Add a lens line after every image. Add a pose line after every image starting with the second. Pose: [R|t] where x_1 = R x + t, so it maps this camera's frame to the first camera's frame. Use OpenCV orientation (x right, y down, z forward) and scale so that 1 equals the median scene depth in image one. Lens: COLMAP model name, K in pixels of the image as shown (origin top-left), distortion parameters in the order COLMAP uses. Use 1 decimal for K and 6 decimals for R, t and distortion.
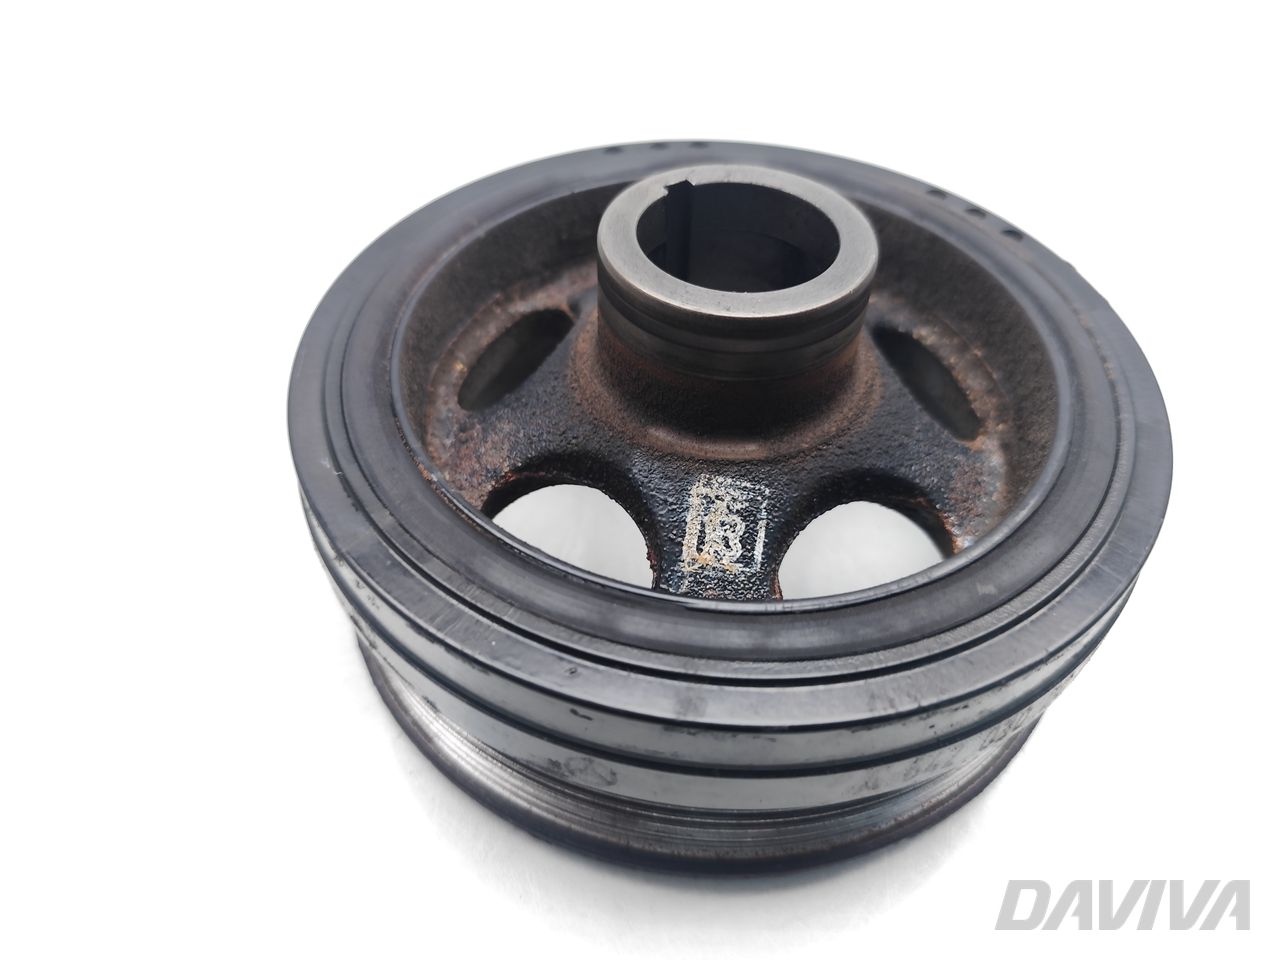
lens RADIAL K [[913.5, 0, 640.0], [0, 913.5, 480.0], [0, 0, 1]] dist [-0.057513, -0.000509]
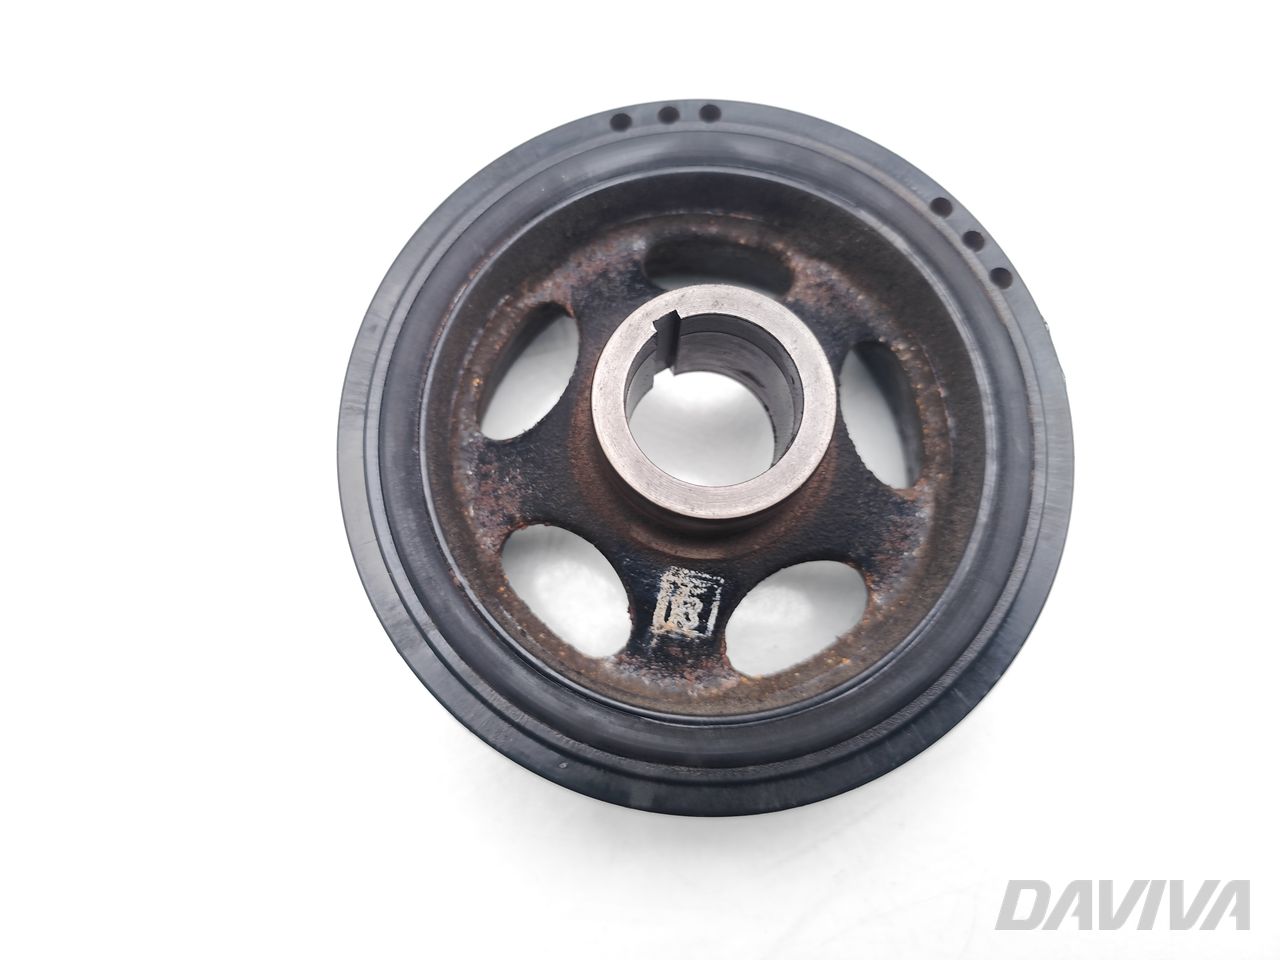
lens RADIAL K [[913.5, 0, 640.0], [0, 913.5, 480.0], [0, 0, 1]] dist [-0.057513, -0.000509]
pose [[0.998440, 0.049167, -0.026473, 0.051537], [-0.029314, 0.864989, 0.500933, -0.746638], [0.047528, -0.499376, 0.865081, -0.038753]]
